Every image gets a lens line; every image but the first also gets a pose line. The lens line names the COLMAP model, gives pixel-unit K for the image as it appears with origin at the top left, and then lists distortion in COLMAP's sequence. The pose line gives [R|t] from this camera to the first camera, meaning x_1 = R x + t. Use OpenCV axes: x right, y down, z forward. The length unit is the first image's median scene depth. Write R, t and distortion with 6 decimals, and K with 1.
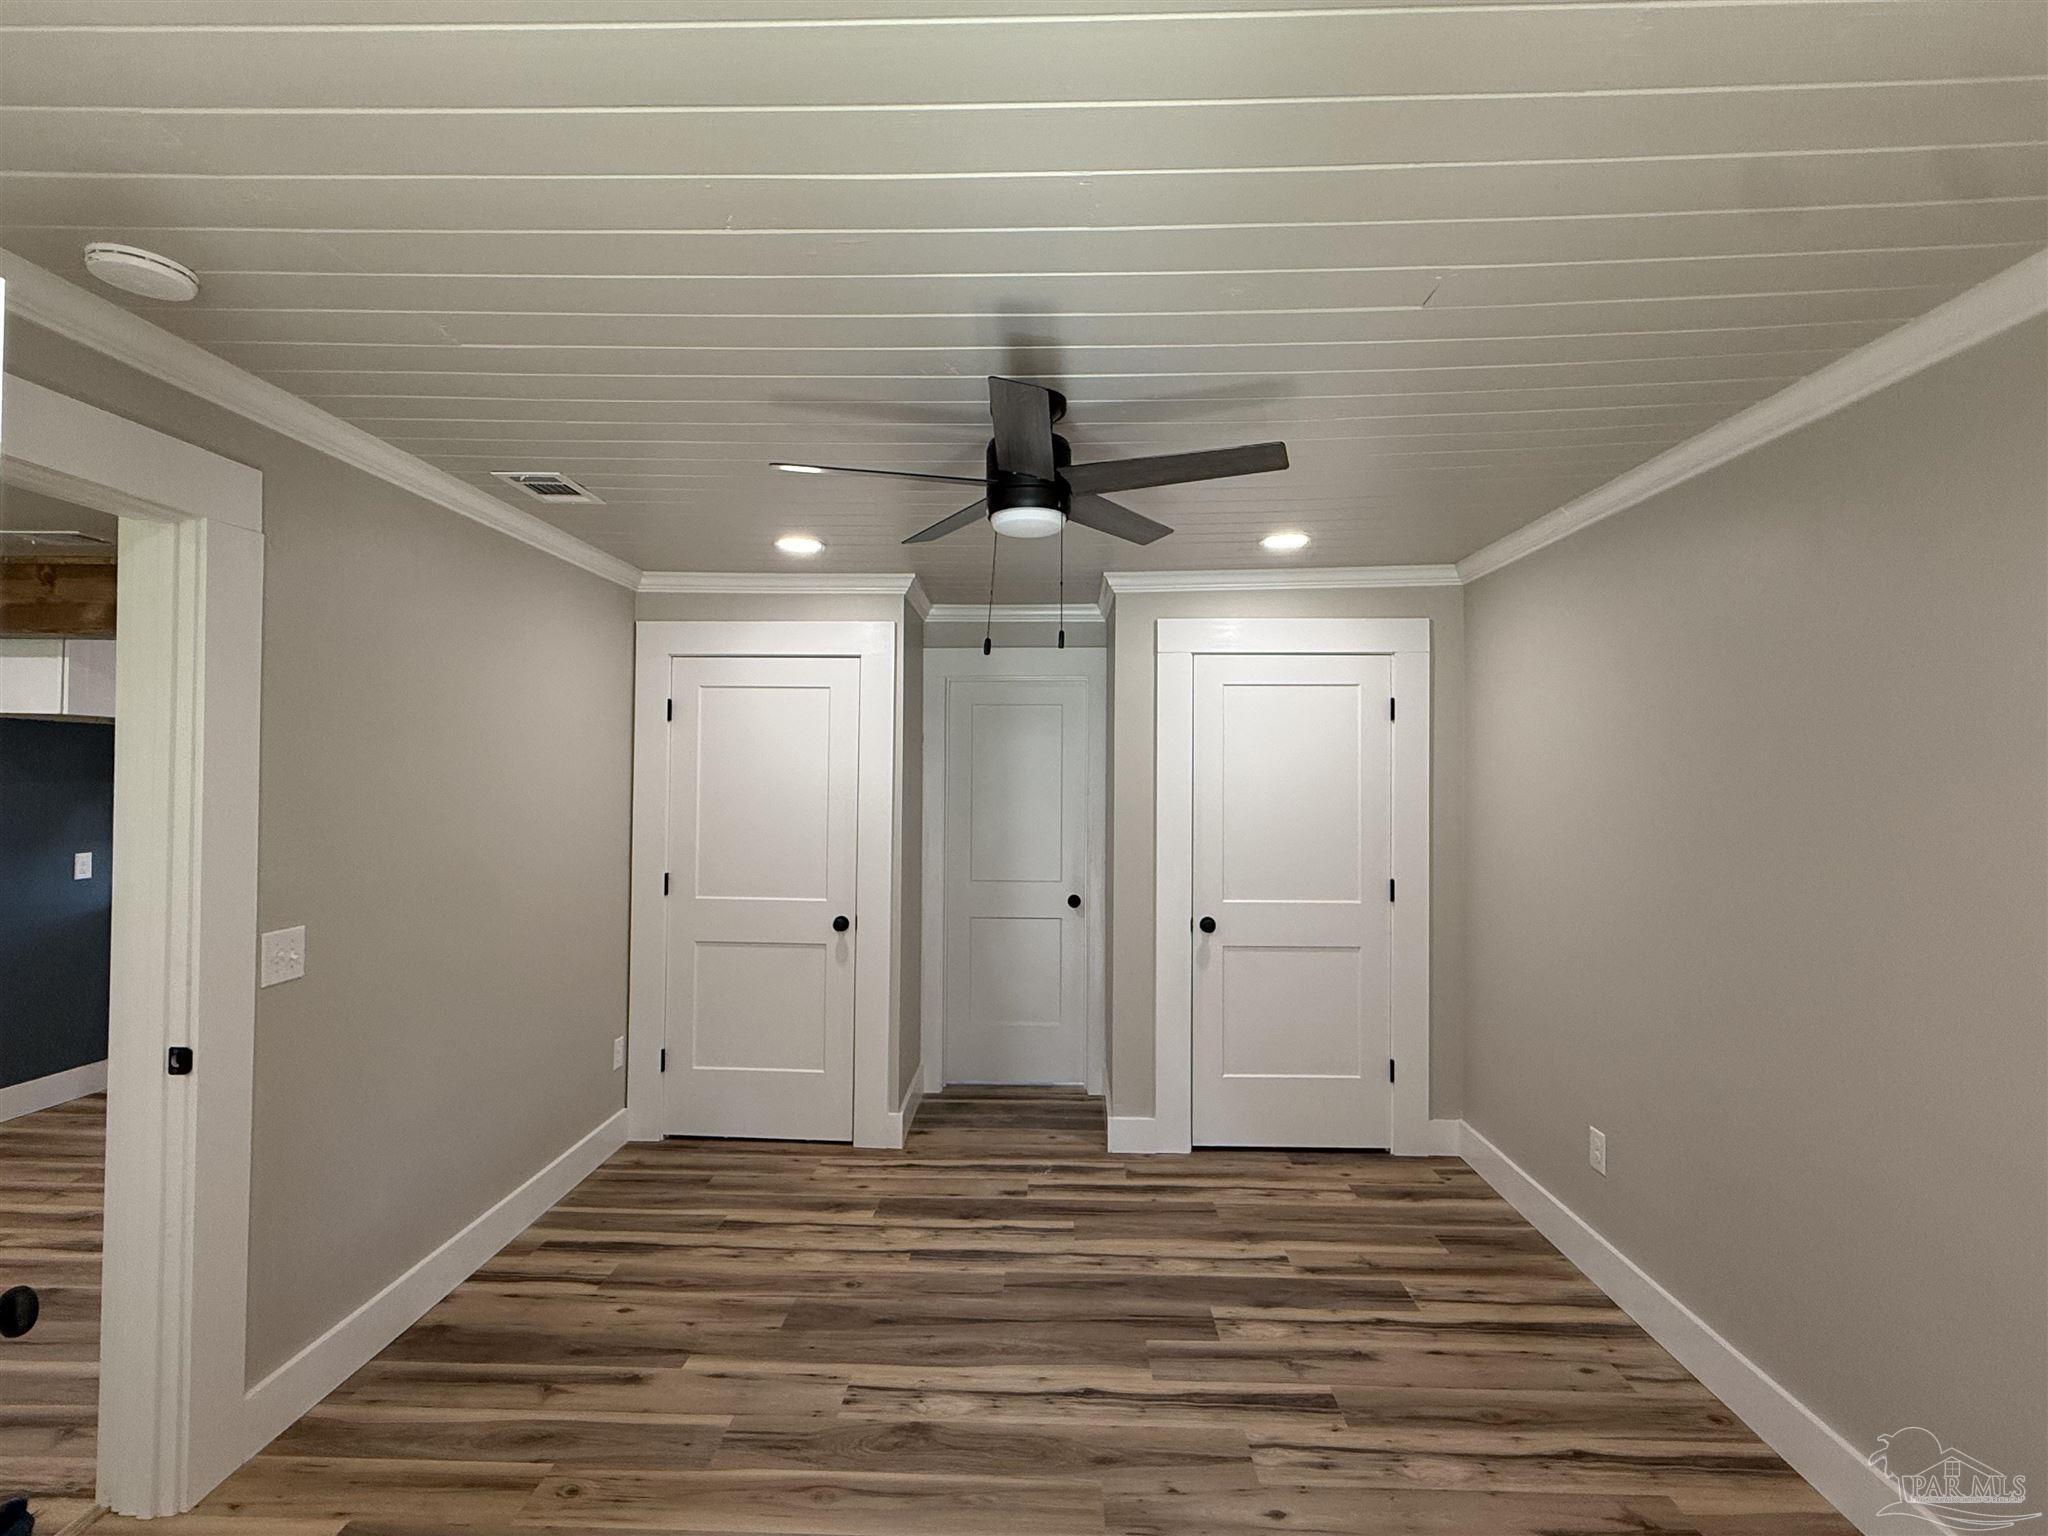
lens RADIAL K [[967.4, 0, 1030.8], [0, 967.4, 780.2], [0, 0, 1]] dist [0.001784, -0.001560]
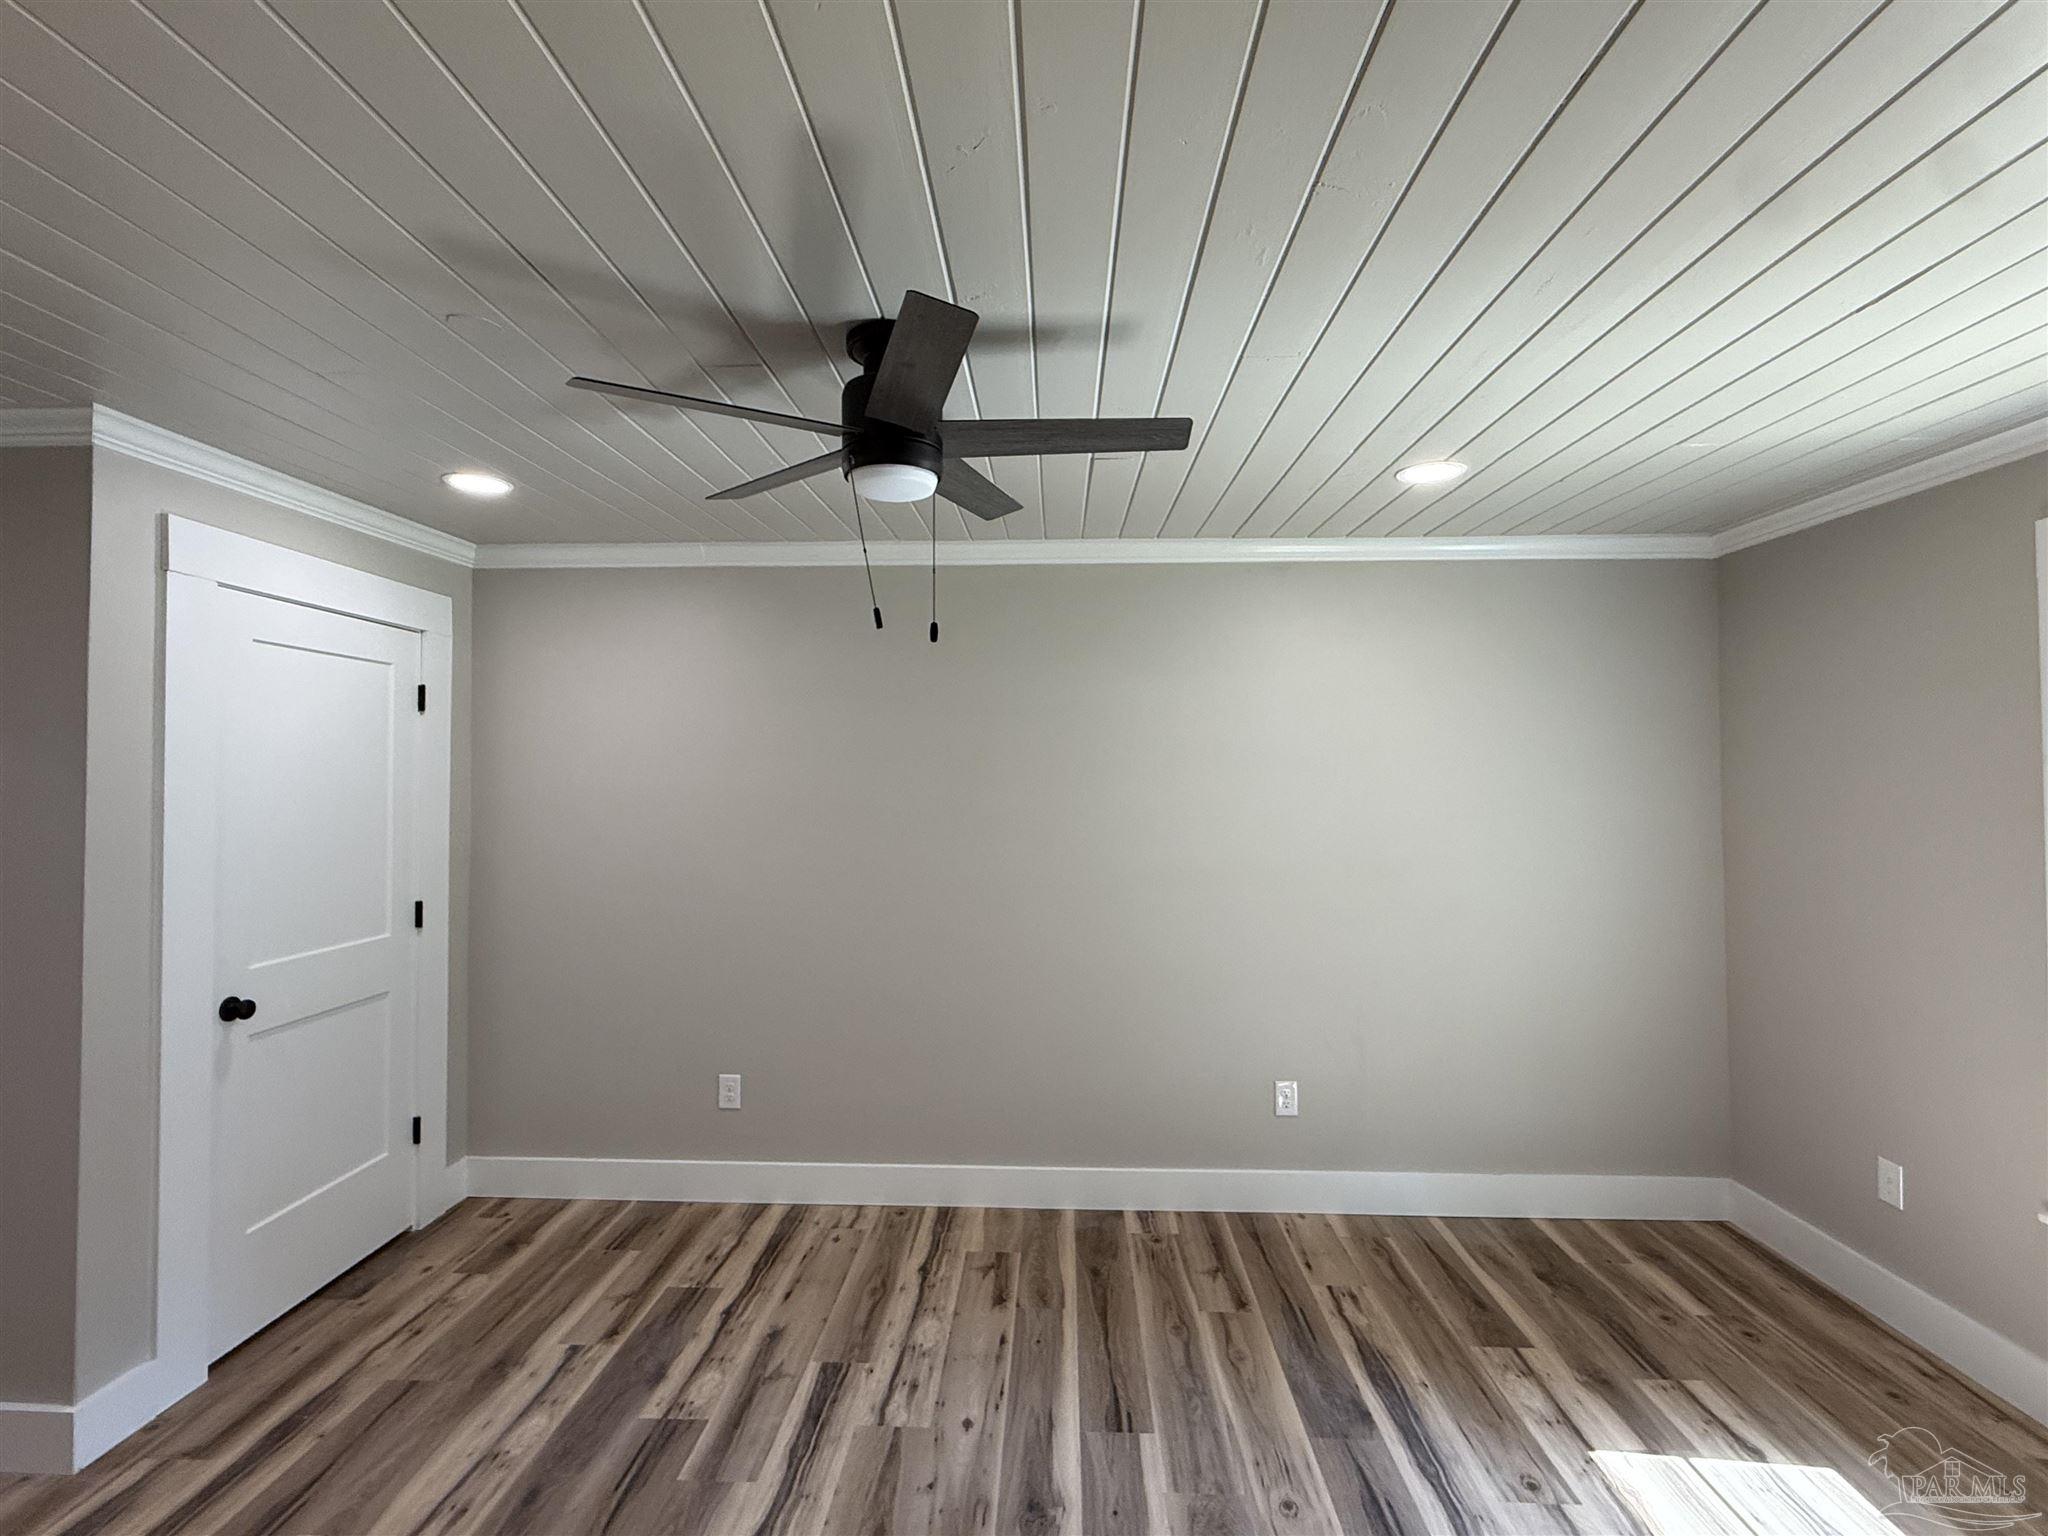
lens RADIAL K [[967.4, 0, 1022.8], [0, 967.4, 783.9], [0, 0, 1]] dist [0.001784, -0.001560]
pose [[0.012294, -0.006649, 0.999902, -0.592613], [-0.002581, 0.999974, 0.006681, -0.007419], [-0.999921, -0.002663, 0.012277, 0.611855]]
